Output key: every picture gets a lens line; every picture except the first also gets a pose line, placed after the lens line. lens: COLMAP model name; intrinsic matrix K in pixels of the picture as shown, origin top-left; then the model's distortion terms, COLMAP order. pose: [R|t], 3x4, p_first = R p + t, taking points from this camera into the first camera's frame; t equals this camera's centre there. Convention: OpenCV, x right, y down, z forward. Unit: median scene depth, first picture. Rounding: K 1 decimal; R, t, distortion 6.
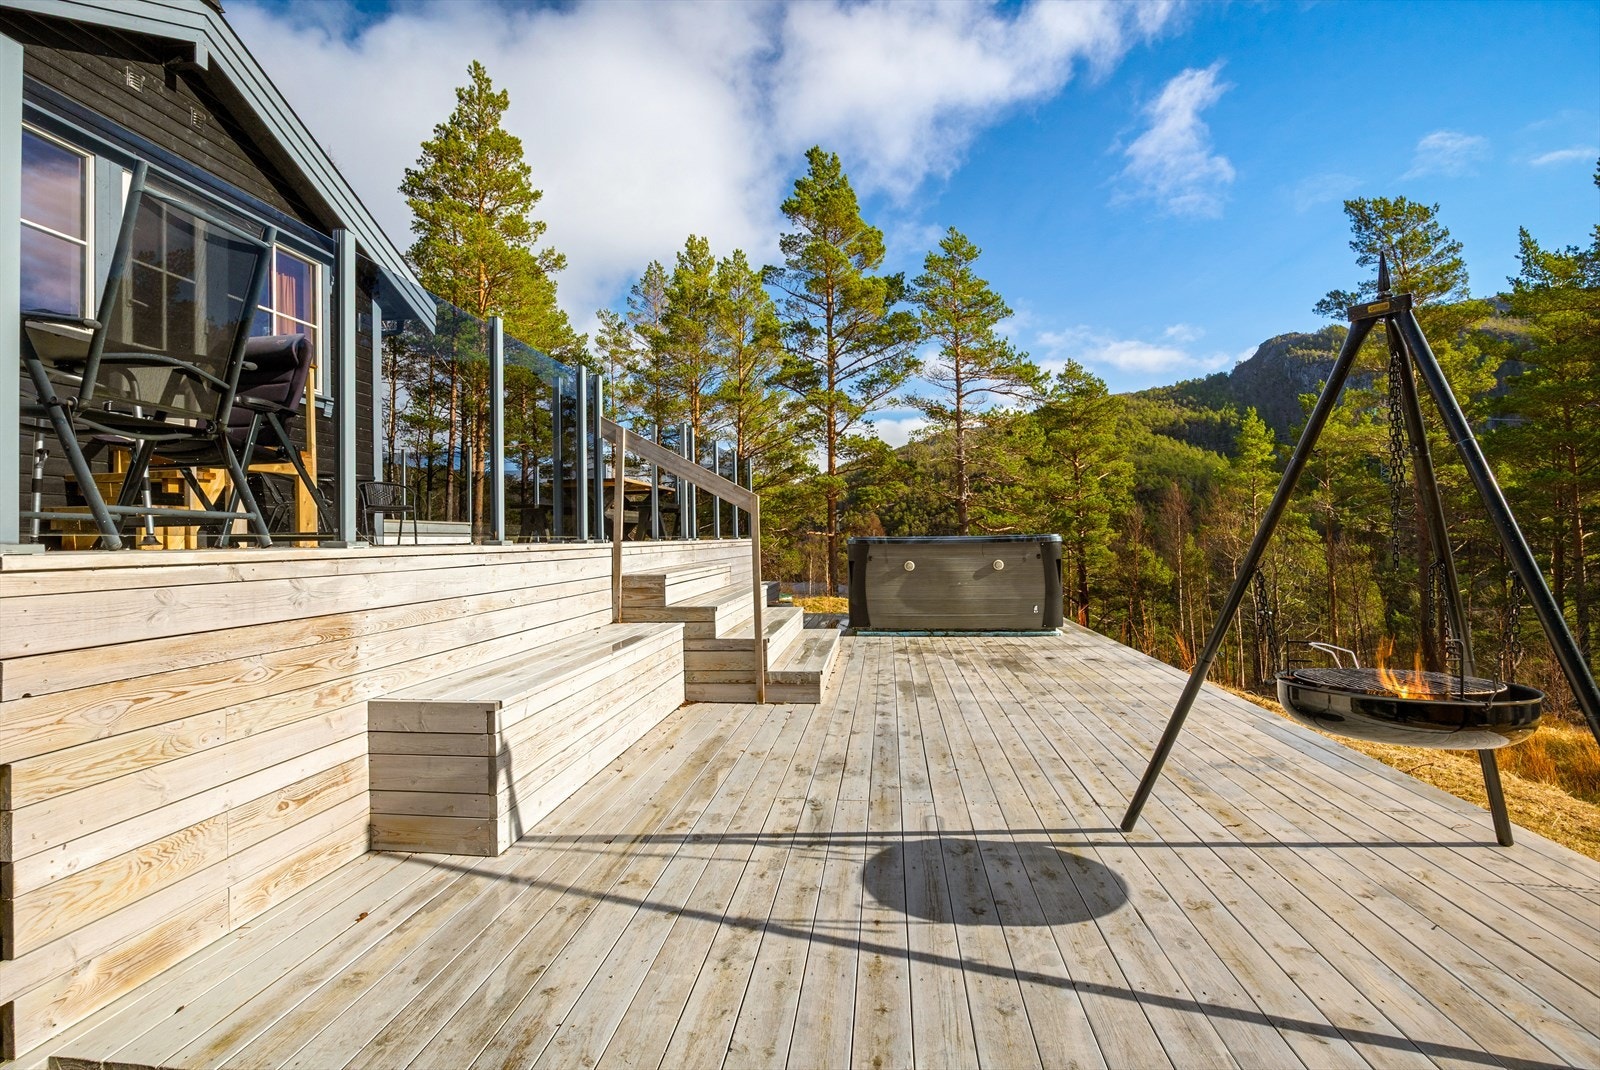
lens RADIAL K [[777.3, 0, 800.8], [0, 777.3, 529.7], [0, 0, 1]] dist [-0.019735, 0.000845]
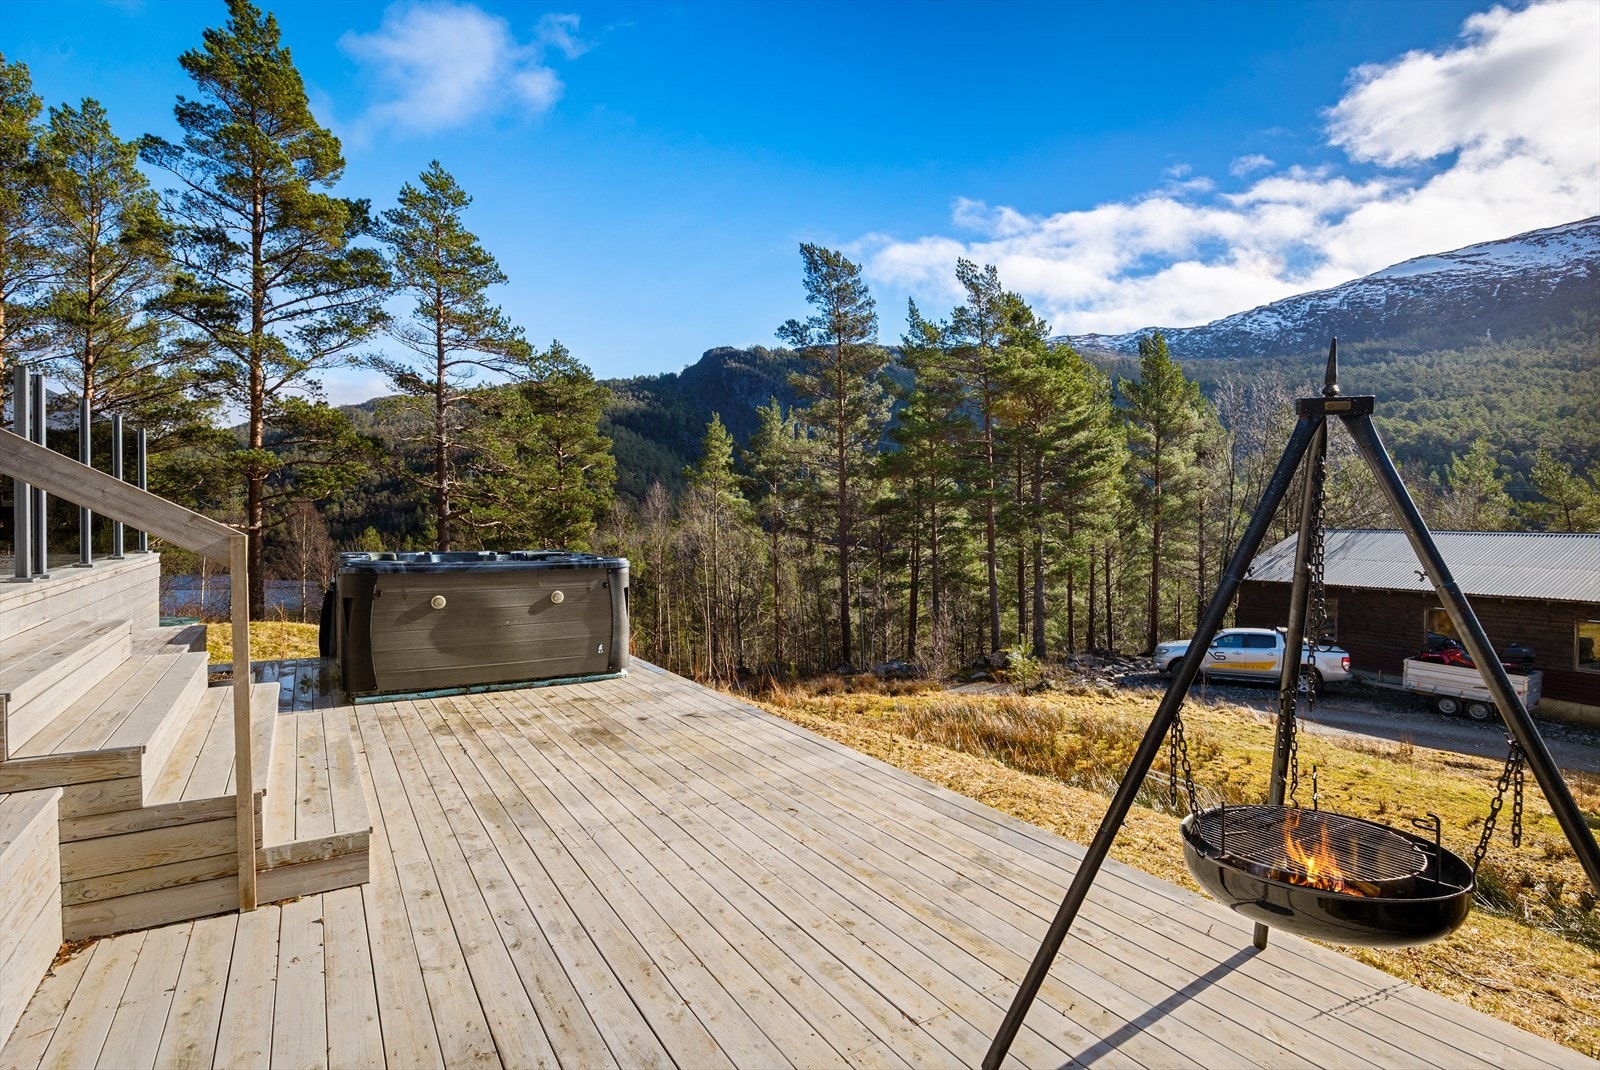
lens RADIAL K [[777.3, 0, 800.8], [0, 777.3, 529.7], [0, 0, 1]] dist [-0.019735, 0.000845]
pose [[0.767633, 0.013701, 0.640743, -0.030259], [-0.032494, 0.999318, 0.017560, -0.020635], [-0.640066, -0.034299, 0.767554, 0.096768]]
